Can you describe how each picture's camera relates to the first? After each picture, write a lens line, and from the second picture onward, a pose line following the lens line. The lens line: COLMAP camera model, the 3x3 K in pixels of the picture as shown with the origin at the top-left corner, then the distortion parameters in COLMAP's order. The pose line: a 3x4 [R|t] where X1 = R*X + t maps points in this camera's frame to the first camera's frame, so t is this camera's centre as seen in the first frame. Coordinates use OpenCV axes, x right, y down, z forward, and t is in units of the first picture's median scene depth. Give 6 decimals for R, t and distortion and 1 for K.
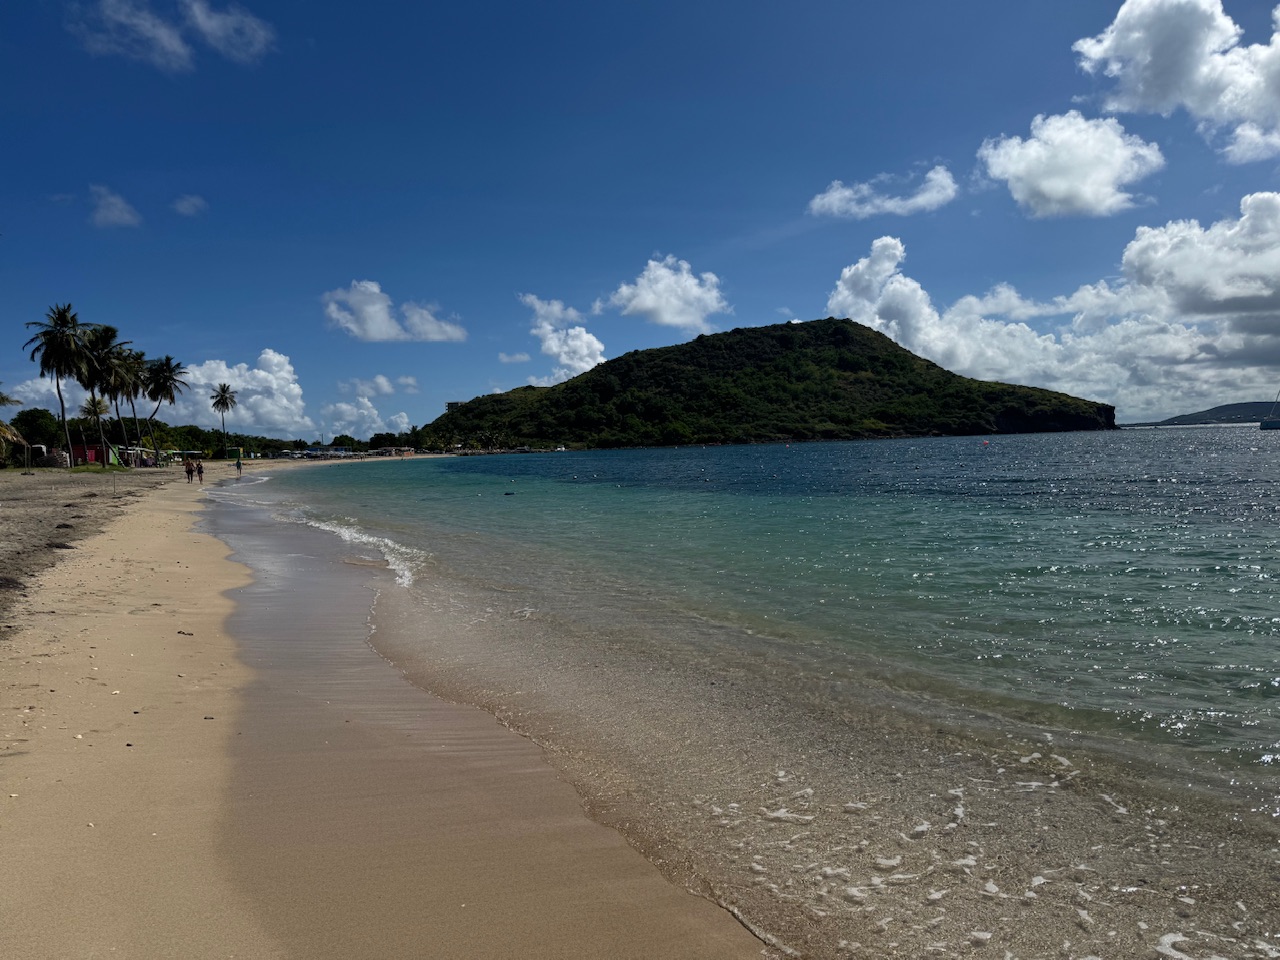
lens RADIAL K [[868.6, 0, 640.5], [0, 868.6, 483.8], [0, 0, 1]] dist [0.025210, -0.042314]
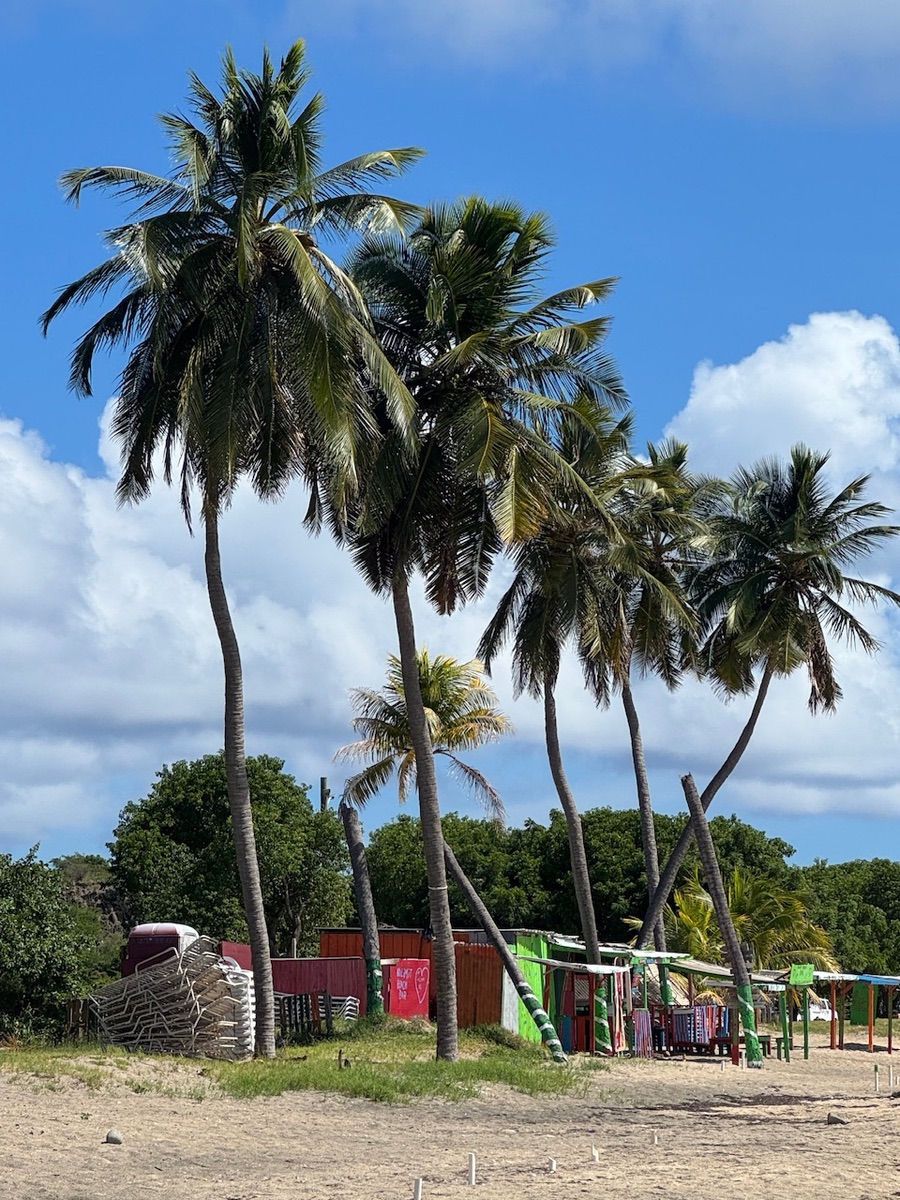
lens RADIAL K [[3773.6, 0, 450.1], [0, 3773.6, 599.8], [0, 0, 1]] dist [-0.127299, 0.000000]
pose [[0.835471, -0.041230, -0.547985, -0.051776], [-0.038245, 0.990401, -0.132826, -0.002205], [0.548202, 0.131930, 0.825875, 0.093553]]
